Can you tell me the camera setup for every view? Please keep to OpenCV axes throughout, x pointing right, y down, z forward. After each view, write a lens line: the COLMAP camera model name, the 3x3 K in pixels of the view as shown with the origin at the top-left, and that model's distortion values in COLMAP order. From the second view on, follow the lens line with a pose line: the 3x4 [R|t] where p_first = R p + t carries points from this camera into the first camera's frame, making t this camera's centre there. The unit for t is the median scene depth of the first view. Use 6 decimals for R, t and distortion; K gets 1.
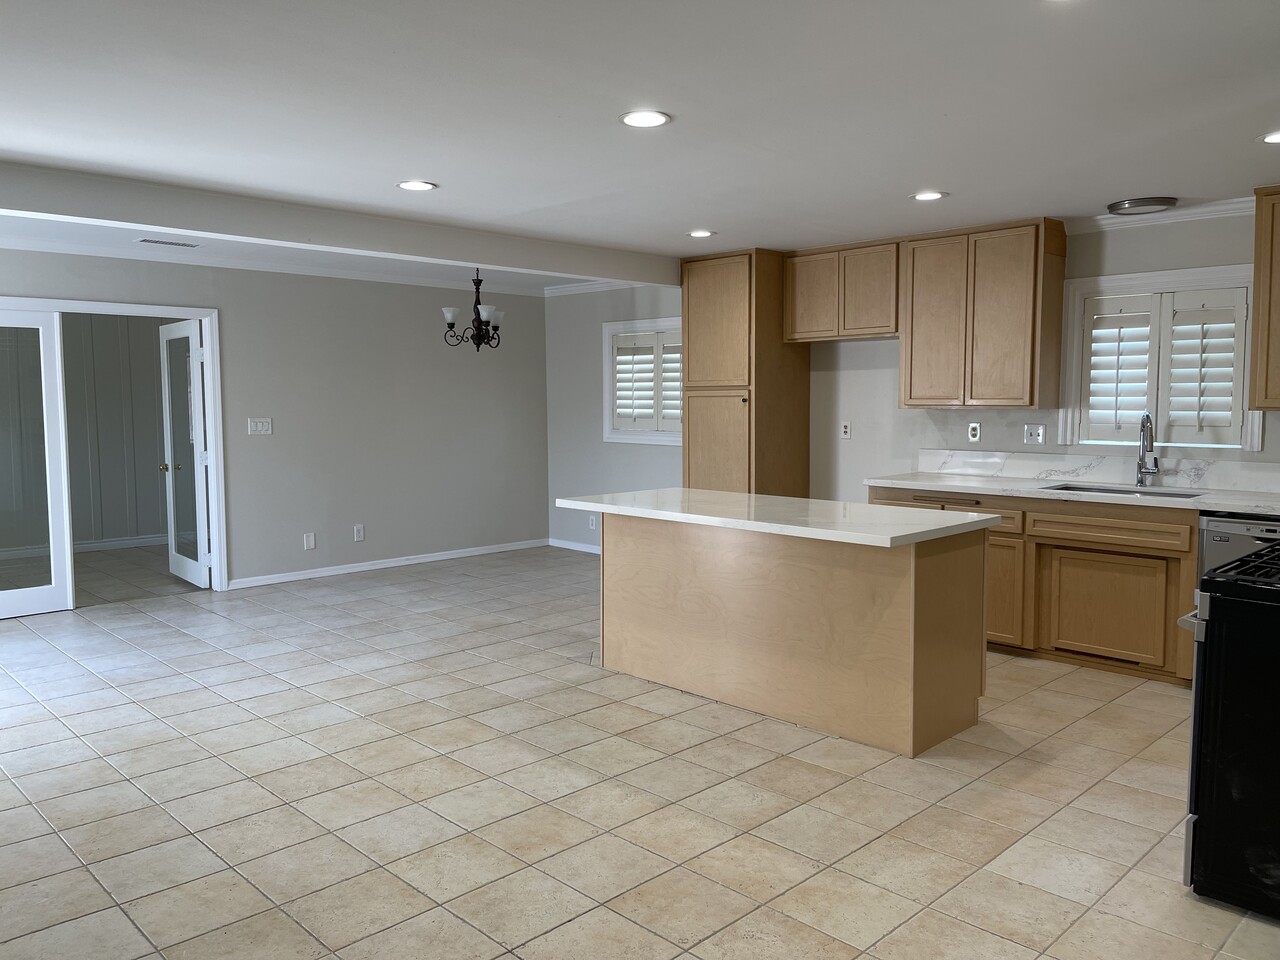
lens RADIAL K [[954.4, 0, 634.8], [0, 954.4, 460.4], [0, 0, 1]] dist [0.074006, -0.093115]
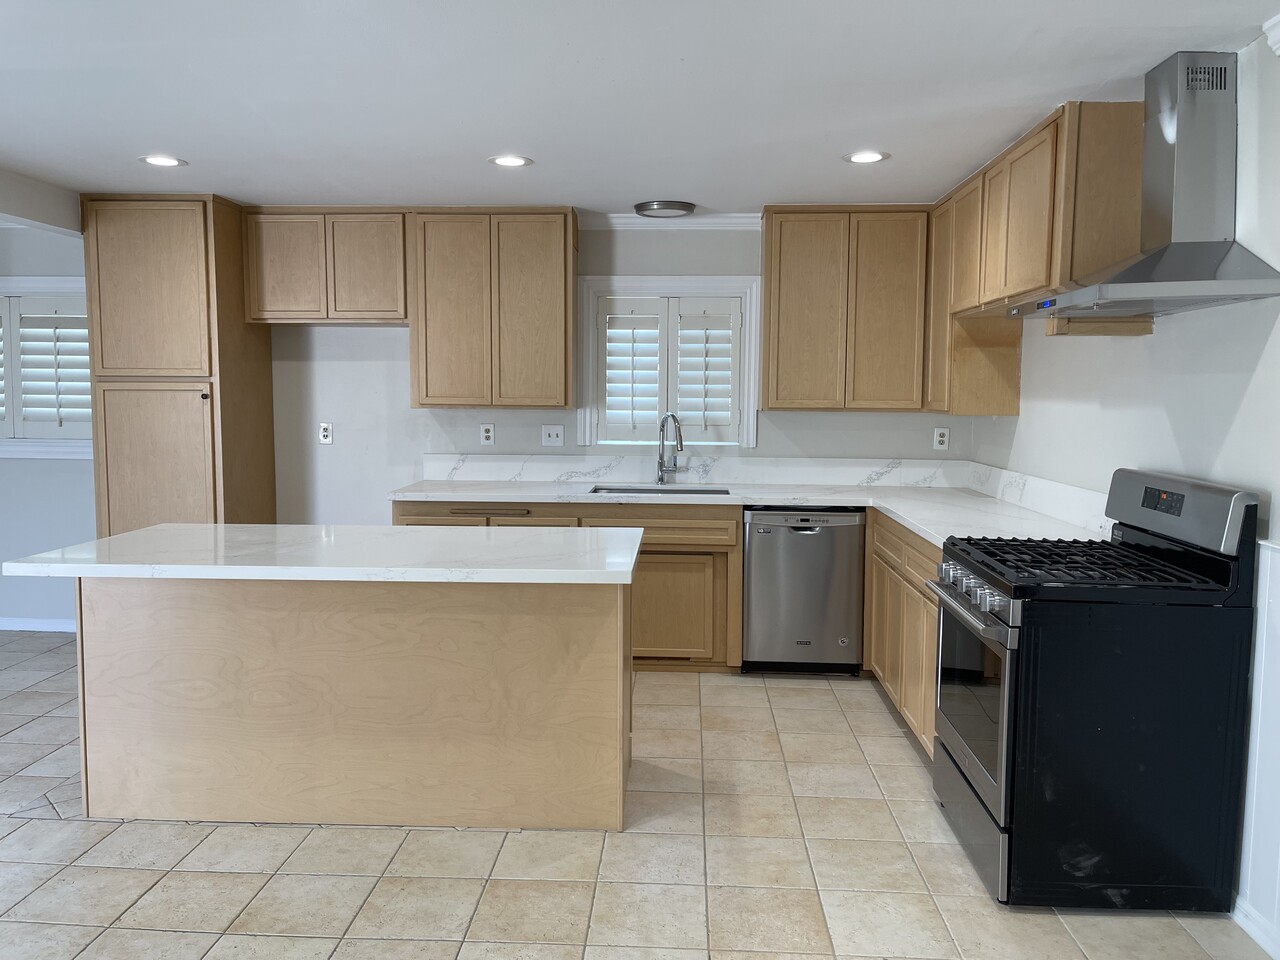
lens RADIAL K [[954.4, 0, 634.8], [0, 954.4, 460.4], [0, 0, 1]] dist [0.074006, -0.093115]
pose [[0.740140, -0.038712, 0.671338, -0.176512], [0.035146, 0.999204, 0.018870, -0.018663], [-0.671534, 0.009629, 0.740911, 0.263738]]
